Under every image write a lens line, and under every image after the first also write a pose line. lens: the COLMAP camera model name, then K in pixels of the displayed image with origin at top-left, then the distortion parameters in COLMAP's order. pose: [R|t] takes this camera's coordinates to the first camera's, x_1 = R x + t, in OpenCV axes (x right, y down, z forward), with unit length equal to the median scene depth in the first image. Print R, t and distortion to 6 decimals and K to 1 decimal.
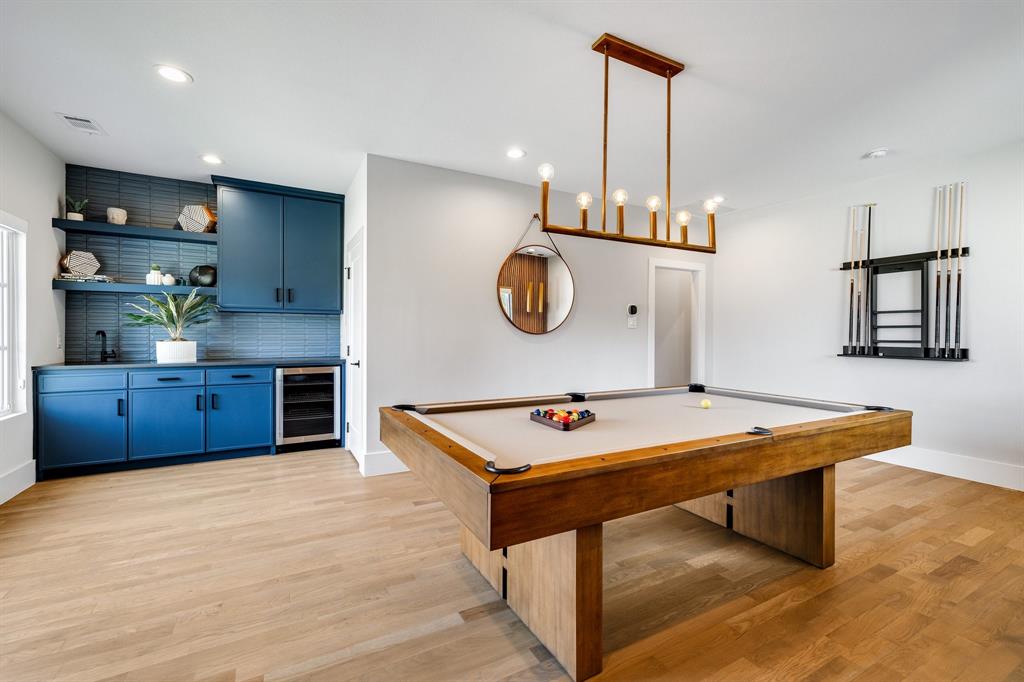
lens RADIAL K [[436.2, 0, 510.4], [0, 436.2, 336.3], [0, 0, 1]] dist [0.009917, -0.000042]
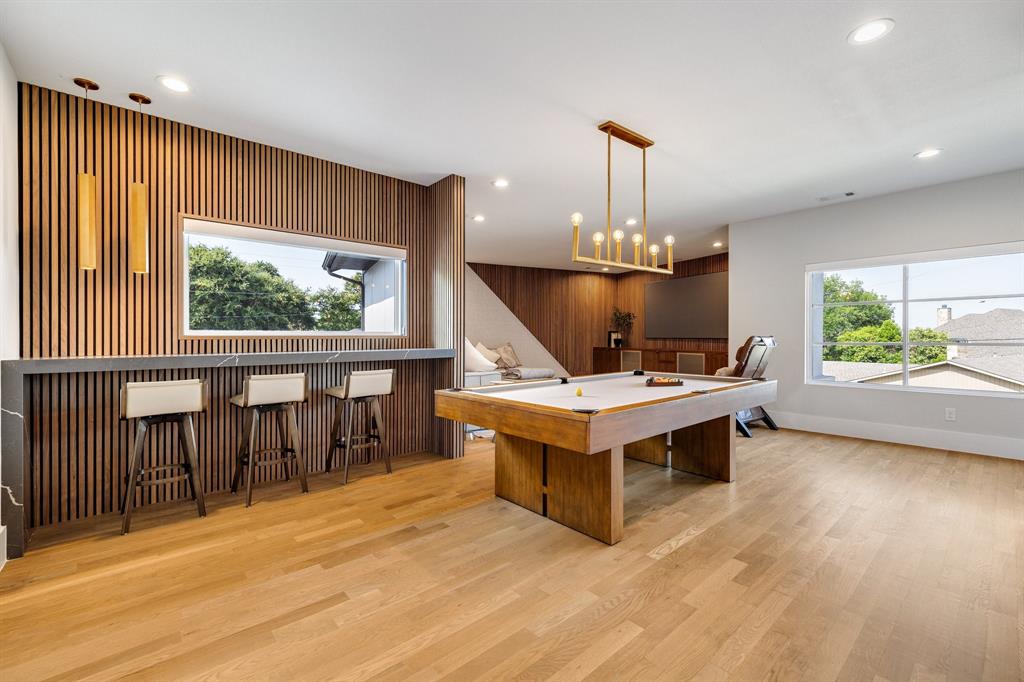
lens RADIAL K [[436.2, 0, 510.4], [0, 436.2, 336.3], [0, 0, 1]] dist [0.009917, -0.000042]
pose [[-0.974924, -0.002153, -0.222527, 0.880242], [-0.004149, 0.999955, 0.008502, -0.001583], [0.222498, 0.009212, -0.974890, 2.085927]]
